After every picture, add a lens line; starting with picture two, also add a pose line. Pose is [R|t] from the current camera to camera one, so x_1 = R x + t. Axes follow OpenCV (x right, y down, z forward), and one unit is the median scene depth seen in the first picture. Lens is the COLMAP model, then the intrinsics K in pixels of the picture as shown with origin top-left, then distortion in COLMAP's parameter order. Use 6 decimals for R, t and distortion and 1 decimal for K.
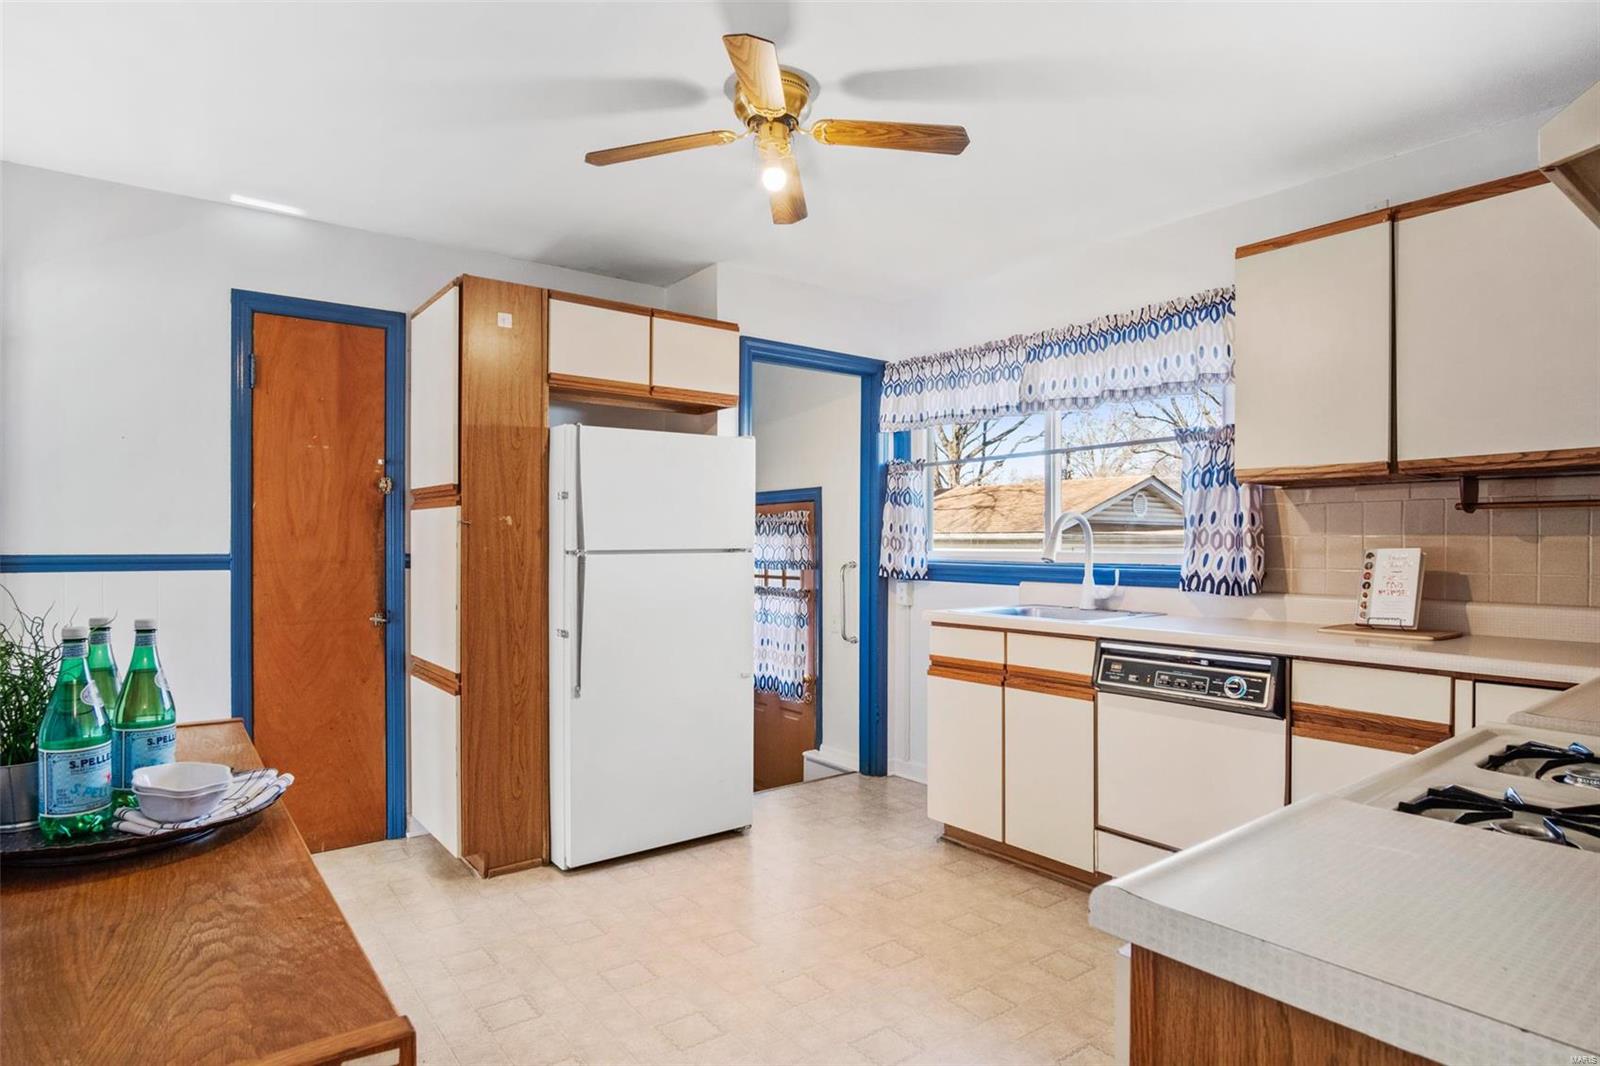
lens RADIAL K [[875.0, 0, 790.9], [0, 875.0, 535.3], [0, 0, 1]] dist [-0.027793, -0.000017]
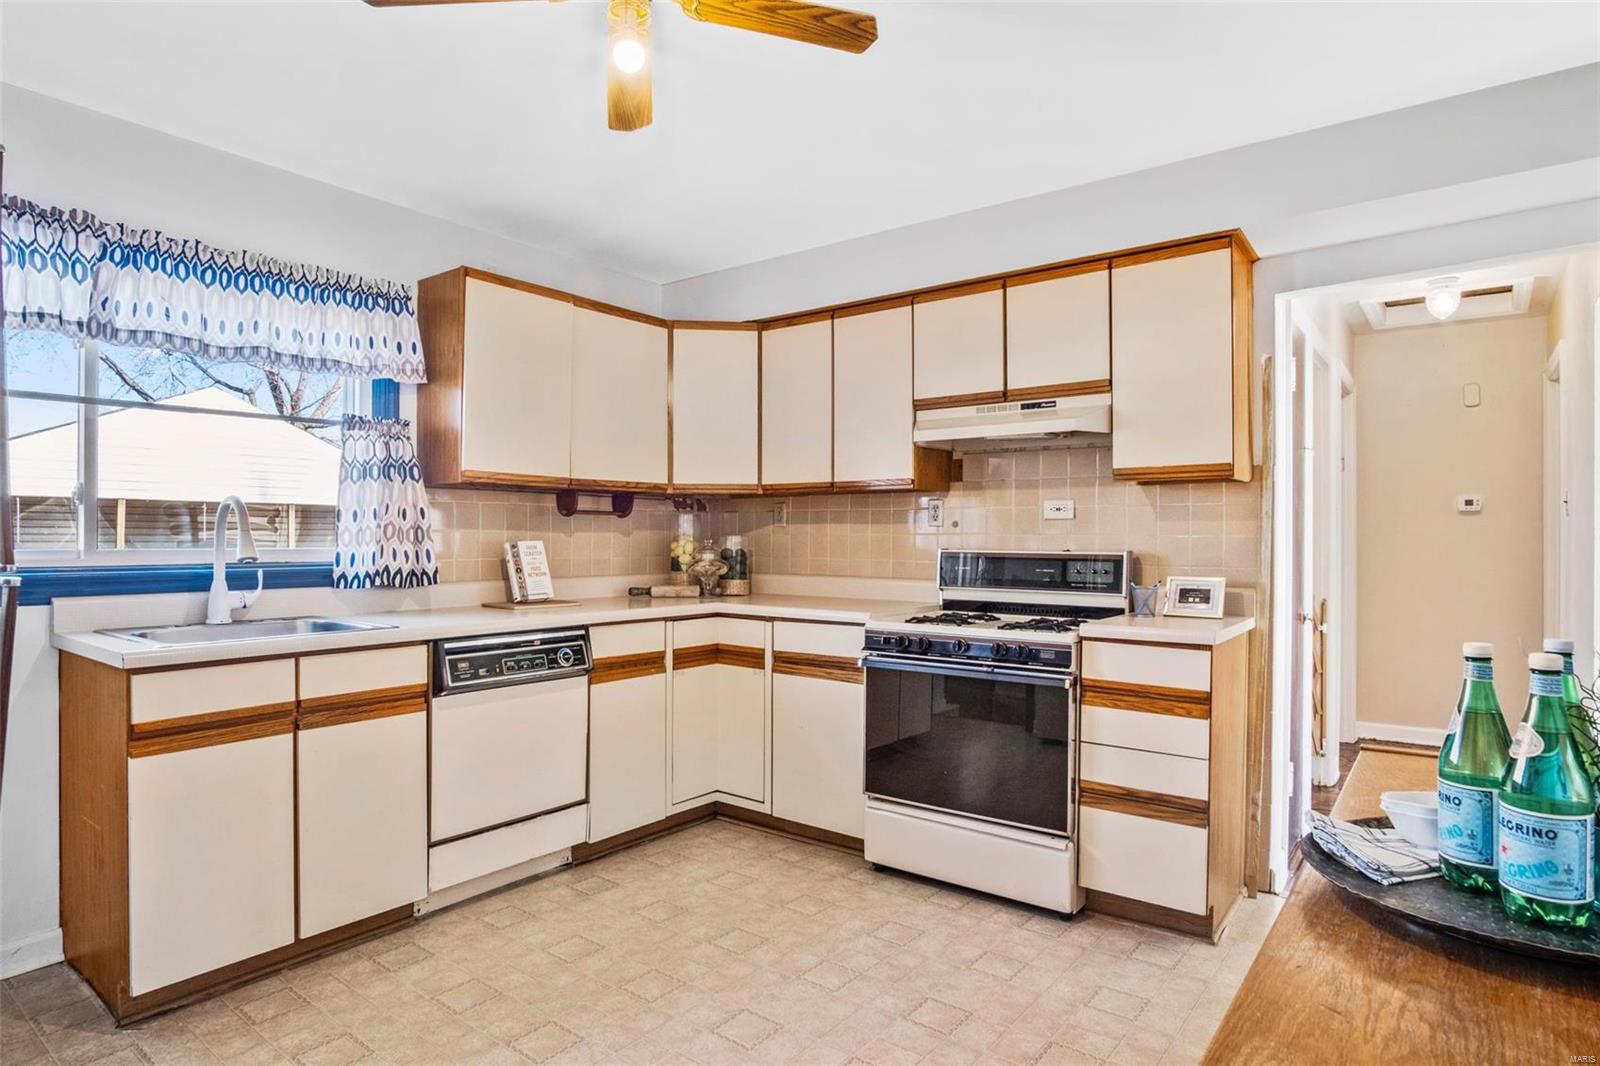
lens RADIAL K [[875.0, 0, 790.9], [0, 875.0, 535.3], [0, 0, 1]] dist [-0.027793, -0.000017]
pose [[-0.257185, 0.000126, 0.966362, -0.615703], [-0.010487, 0.999941, -0.002922, 0.005320], [-0.966305, -0.010885, -0.257168, 0.843240]]
